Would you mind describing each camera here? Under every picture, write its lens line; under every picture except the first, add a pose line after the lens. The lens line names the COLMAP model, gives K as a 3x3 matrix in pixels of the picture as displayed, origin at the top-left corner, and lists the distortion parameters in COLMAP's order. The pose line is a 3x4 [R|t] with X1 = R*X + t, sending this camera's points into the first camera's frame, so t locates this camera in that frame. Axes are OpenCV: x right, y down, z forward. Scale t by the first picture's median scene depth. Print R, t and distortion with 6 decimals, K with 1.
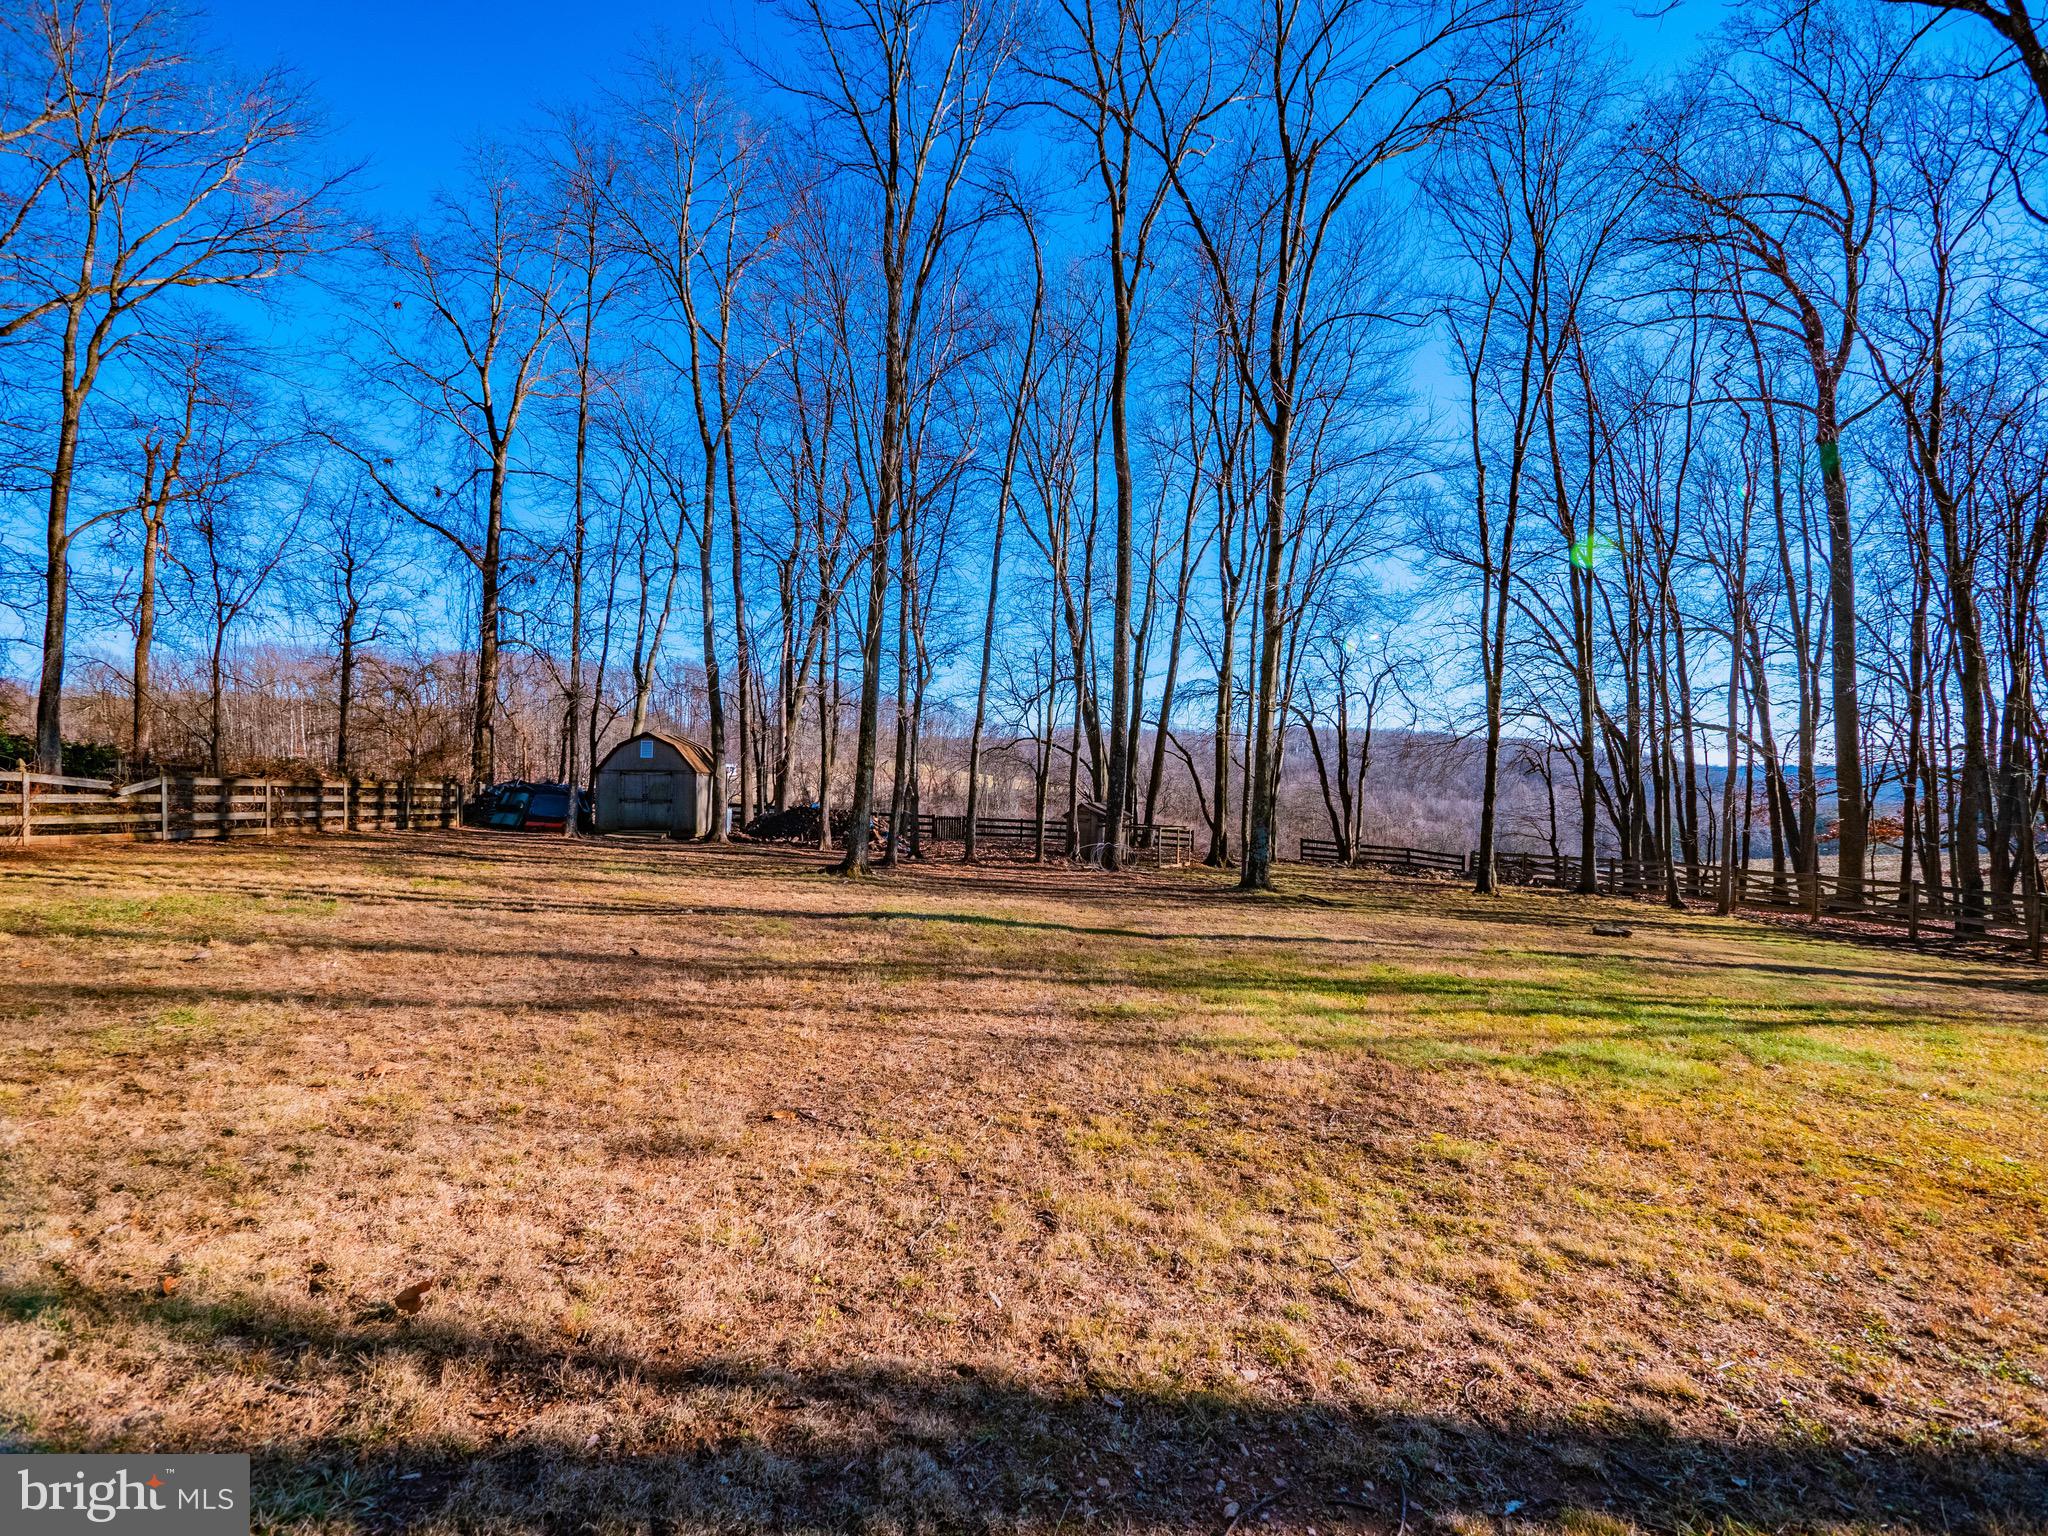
lens RADIAL K [[842.1, 0, 1024.0], [0, 842.1, 768.0], [0, 0, 1]] dist [-0.001405, -0.000107]
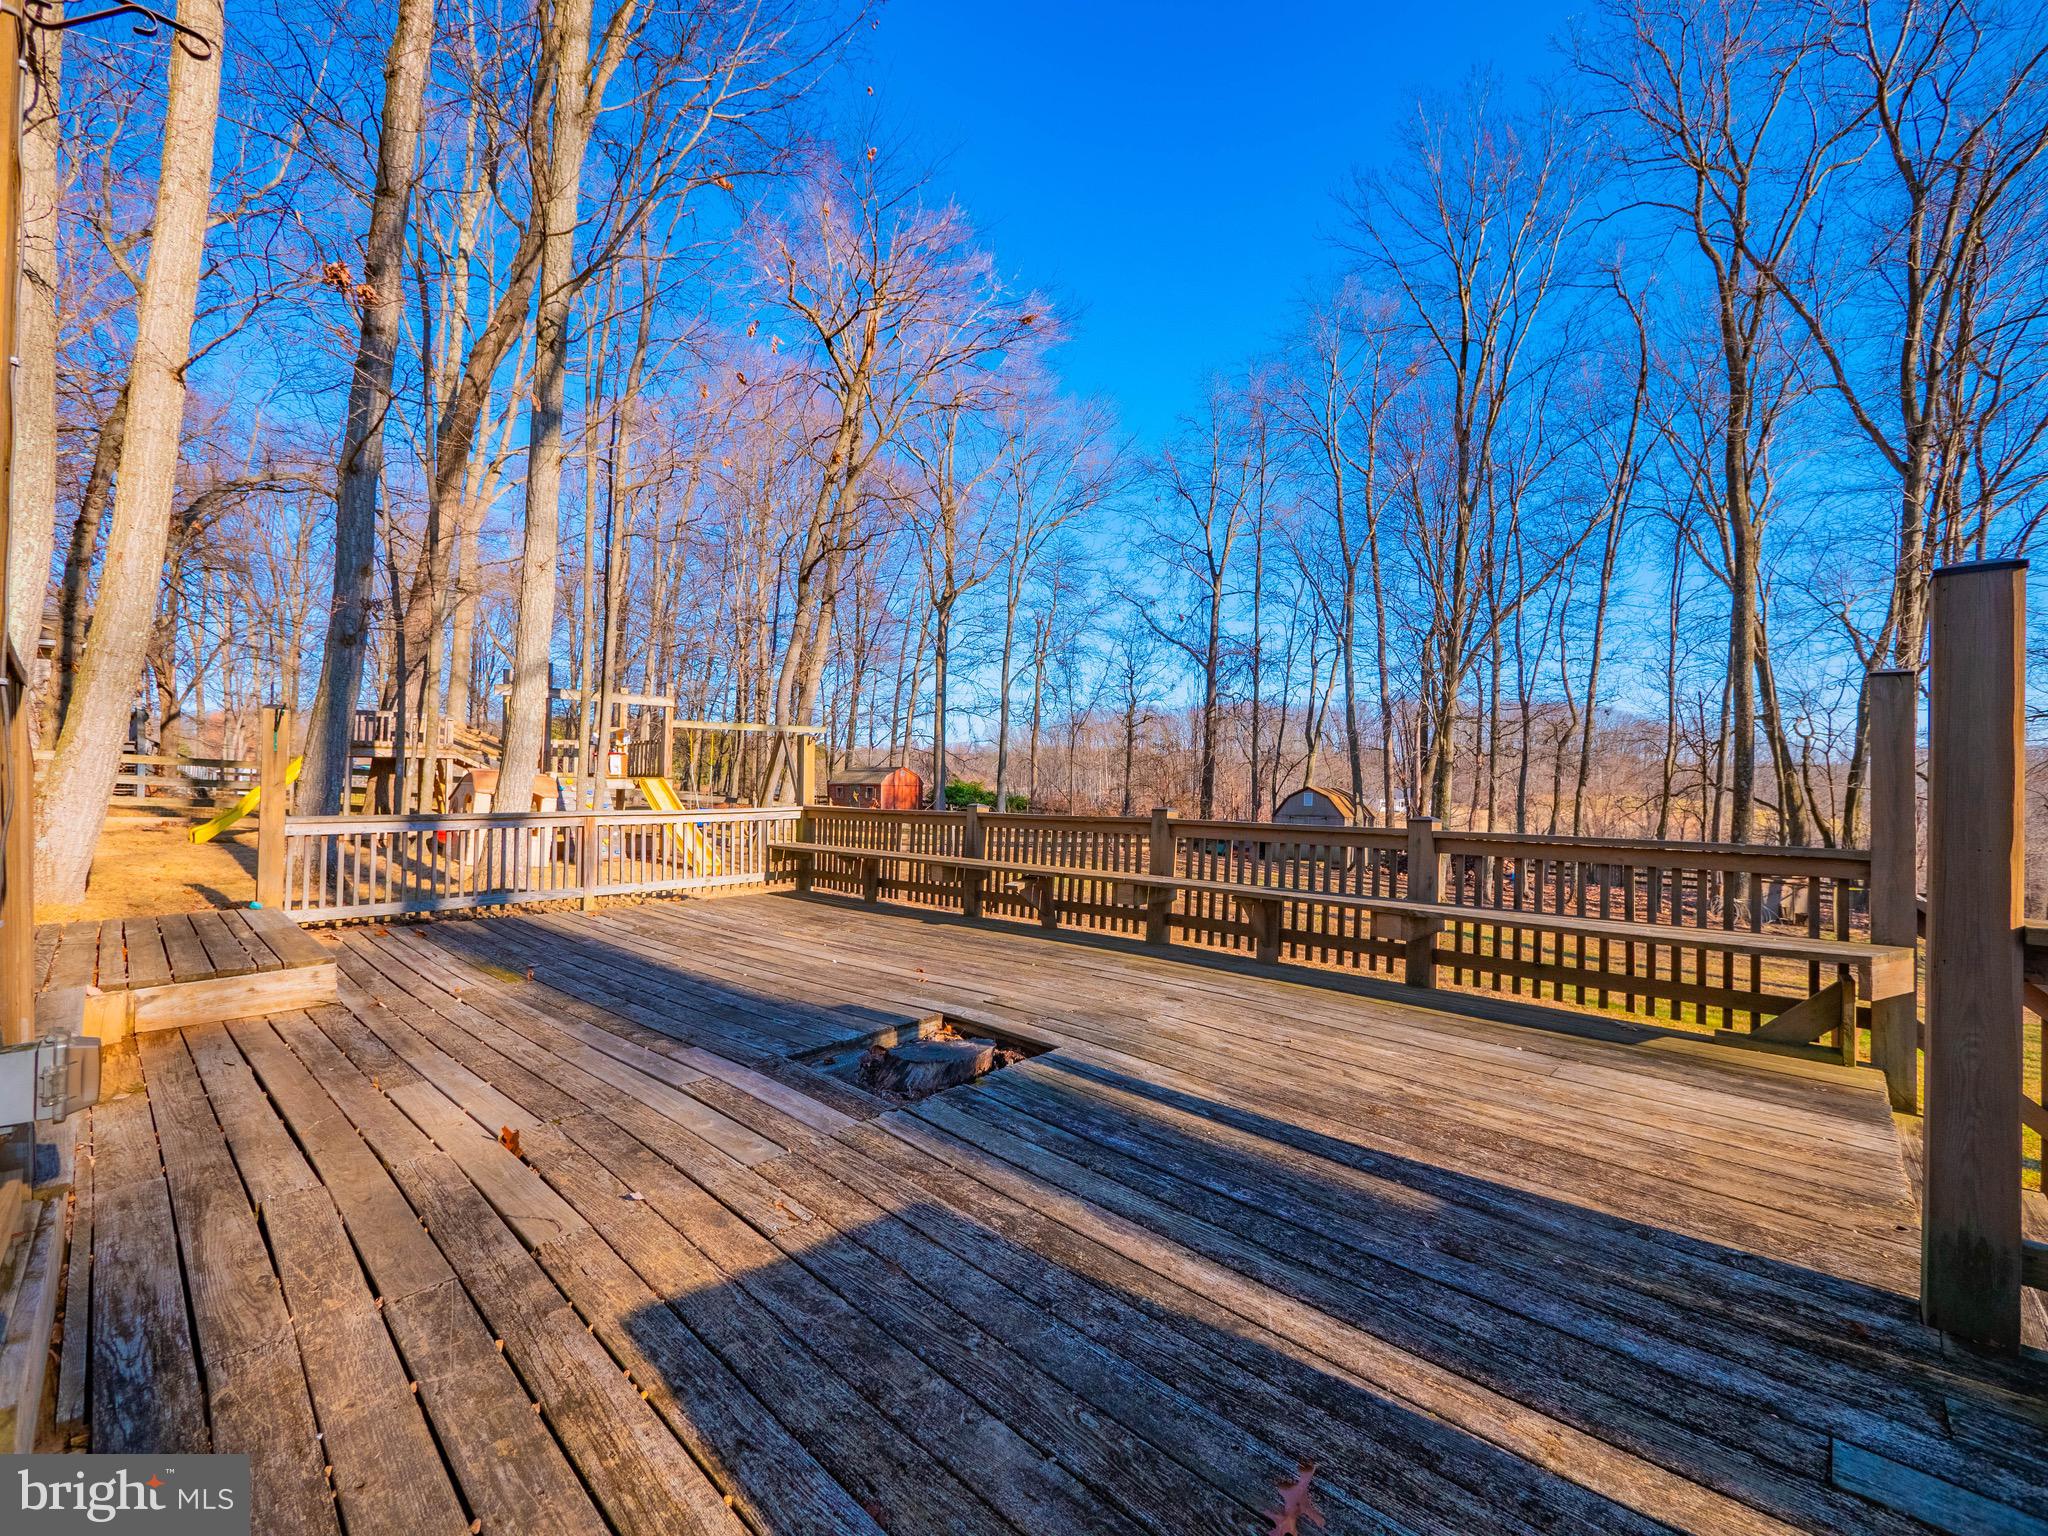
lens RADIAL K [[820.1, 0, 1031.4], [0, 820.1, 779.9], [0, 0, 1]] dist [-0.002204, -0.000184]
pose [[0.688945, -0.005029, -0.724796, 0.142199], [-0.010278, 0.999808, -0.016706, -0.025508], [0.724741, 0.018959, 0.688761, -0.143119]]
